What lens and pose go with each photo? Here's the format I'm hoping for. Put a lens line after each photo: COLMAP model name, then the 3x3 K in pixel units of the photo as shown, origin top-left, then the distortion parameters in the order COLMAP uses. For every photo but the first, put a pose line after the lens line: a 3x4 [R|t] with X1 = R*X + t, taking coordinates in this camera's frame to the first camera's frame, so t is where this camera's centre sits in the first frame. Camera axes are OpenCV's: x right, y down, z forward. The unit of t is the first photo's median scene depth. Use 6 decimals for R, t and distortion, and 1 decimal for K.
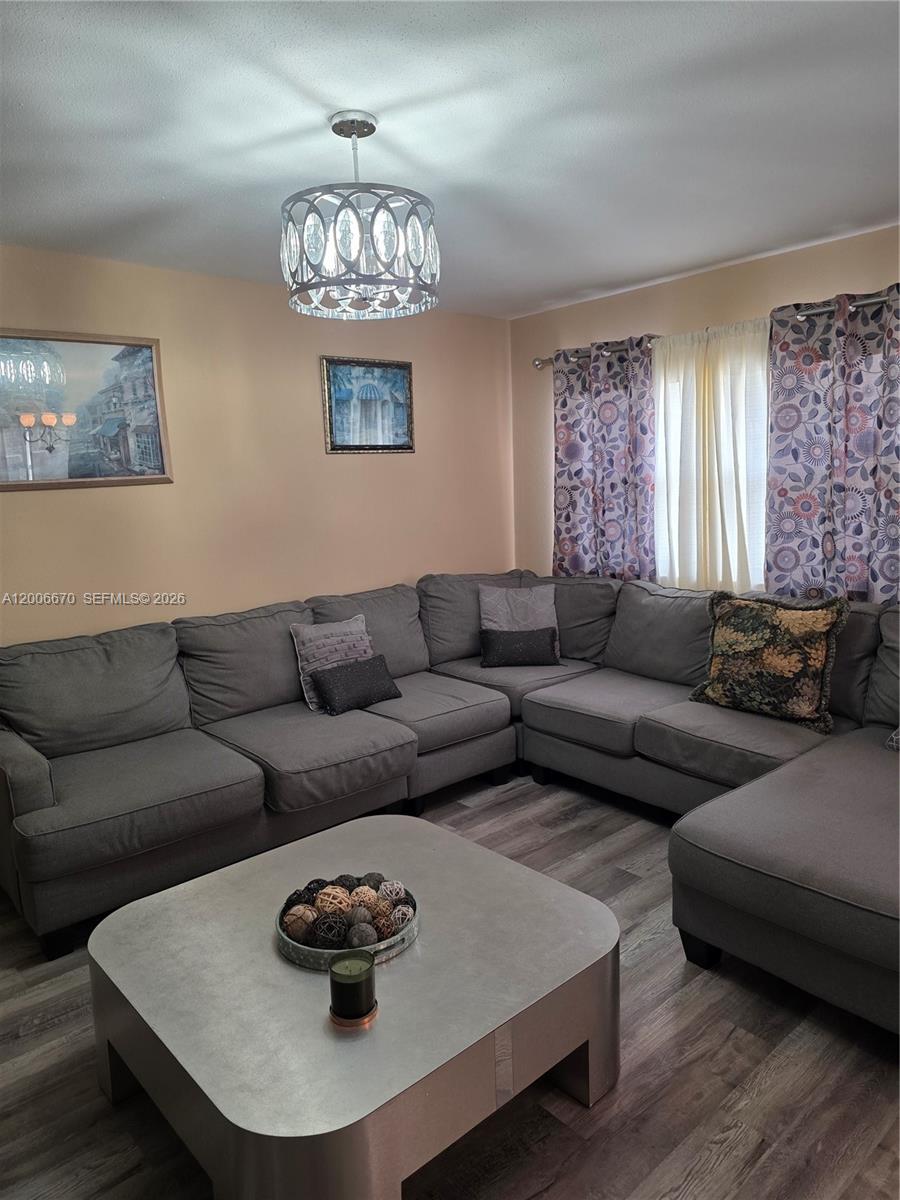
lens RADIAL K [[804.4, 0, 450.0], [0, 804.4, 600.0], [0, 0, 1]] dist [0.031149, -0.007938]
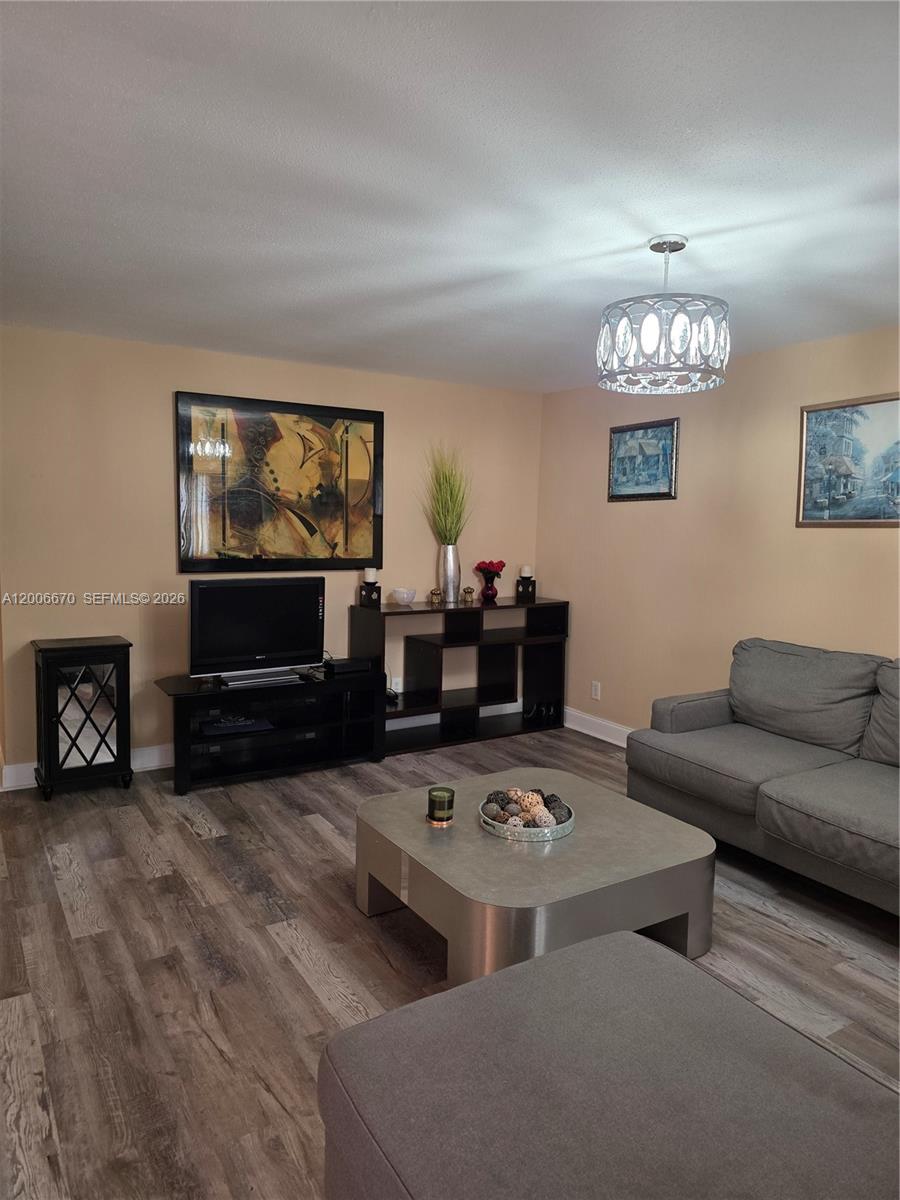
lens RADIAL K [[804.4, 0, 450.0], [0, 804.4, 600.0], [0, 0, 1]] dist [0.031149, -0.007938]
pose [[-0.166791, 0.129955, -0.977391, 0.729206], [-0.165299, 0.973561, 0.157654, -0.113671], [0.972037, 0.187858, -0.140900, 0.562381]]
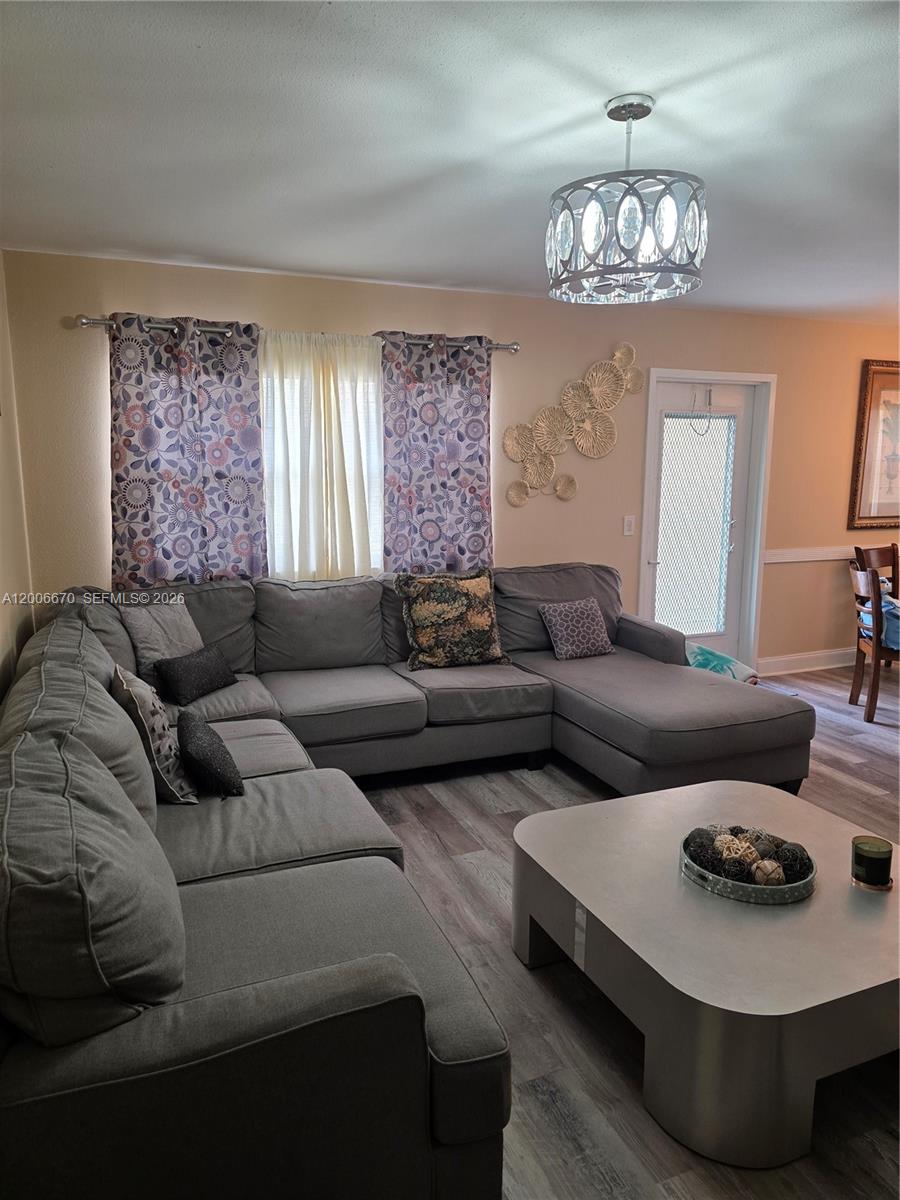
lens RADIAL K [[831.8, 0, 452.1], [0, 831.8, 593.8], [0, 0, 1]] dist [0.110077, -0.000558]
pose [[0.317322, -0.125618, 0.939961, -0.754332], [0.126168, 0.987969, 0.089441, -0.078949], [-0.939888, 0.090211, 0.329353, 0.533462]]
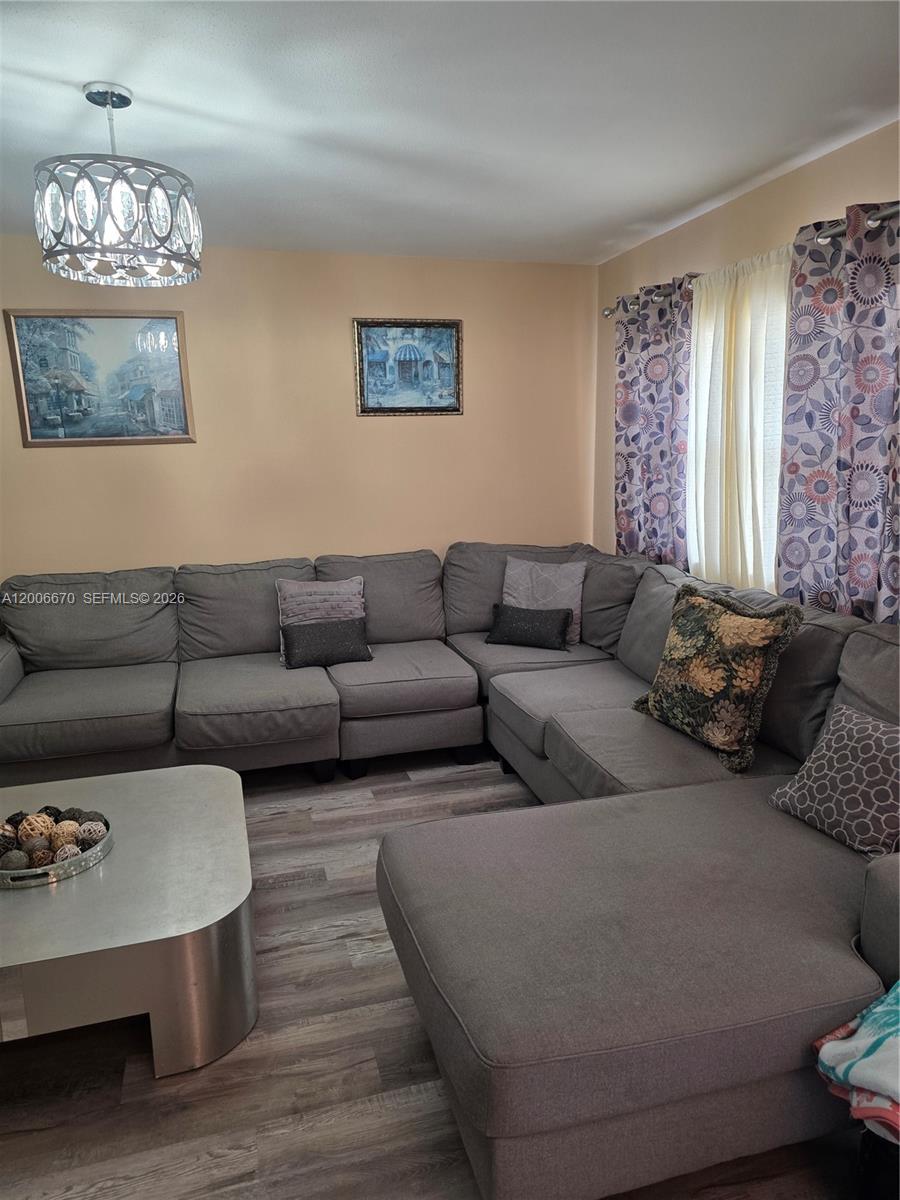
lens RADIAL K [[806.6, 0, 440.9], [0, 806.6, 596.3], [0, 0, 1]] dist [0.039574, -0.001256]
pose [[0.901865, 0.097710, -0.420823, 0.449669], [-0.077978, 0.994906, 0.063890, -0.032144], [0.424922, -0.024806, 0.904890, 0.129791]]
